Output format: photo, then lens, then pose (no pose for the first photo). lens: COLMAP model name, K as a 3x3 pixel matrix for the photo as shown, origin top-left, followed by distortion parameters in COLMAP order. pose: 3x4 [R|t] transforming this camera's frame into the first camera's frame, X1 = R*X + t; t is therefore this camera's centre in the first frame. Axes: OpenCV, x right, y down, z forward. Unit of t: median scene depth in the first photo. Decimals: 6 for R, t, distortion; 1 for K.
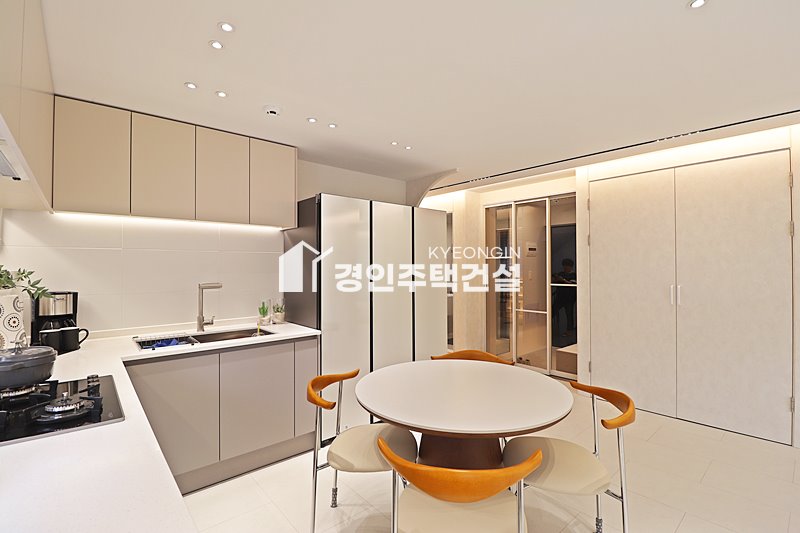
lens RADIAL K [[370.3, 0, 407.0], [0, 370.3, 262.7], [0, 0, 1]] dist [0.003223, -0.020357]
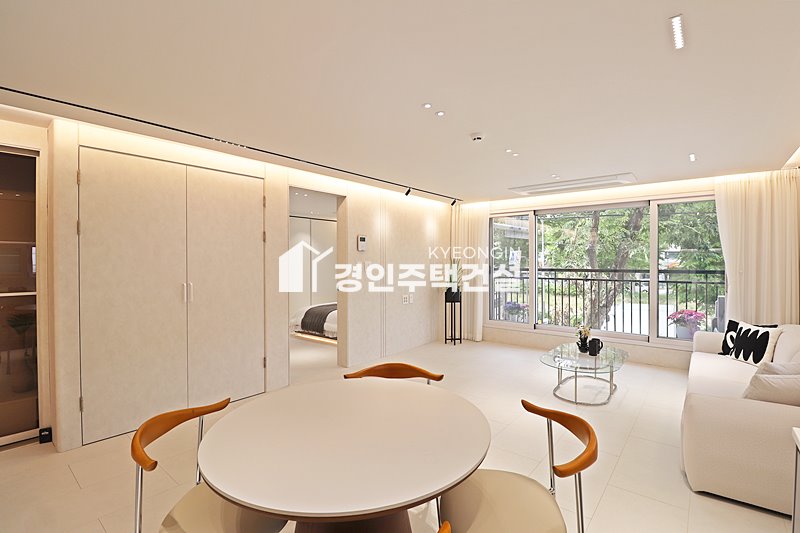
lens RADIAL K [[370.3, 0, 407.0], [0, 370.3, 262.7], [0, 0, 1]] dist [0.003223, -0.020357]
pose [[-0.160863, -0.001381, 0.986976, -0.394019], [-0.009208, 0.999958, -0.000101, 0.000335], [-0.986934, -0.009105, -0.160869, 0.634893]]
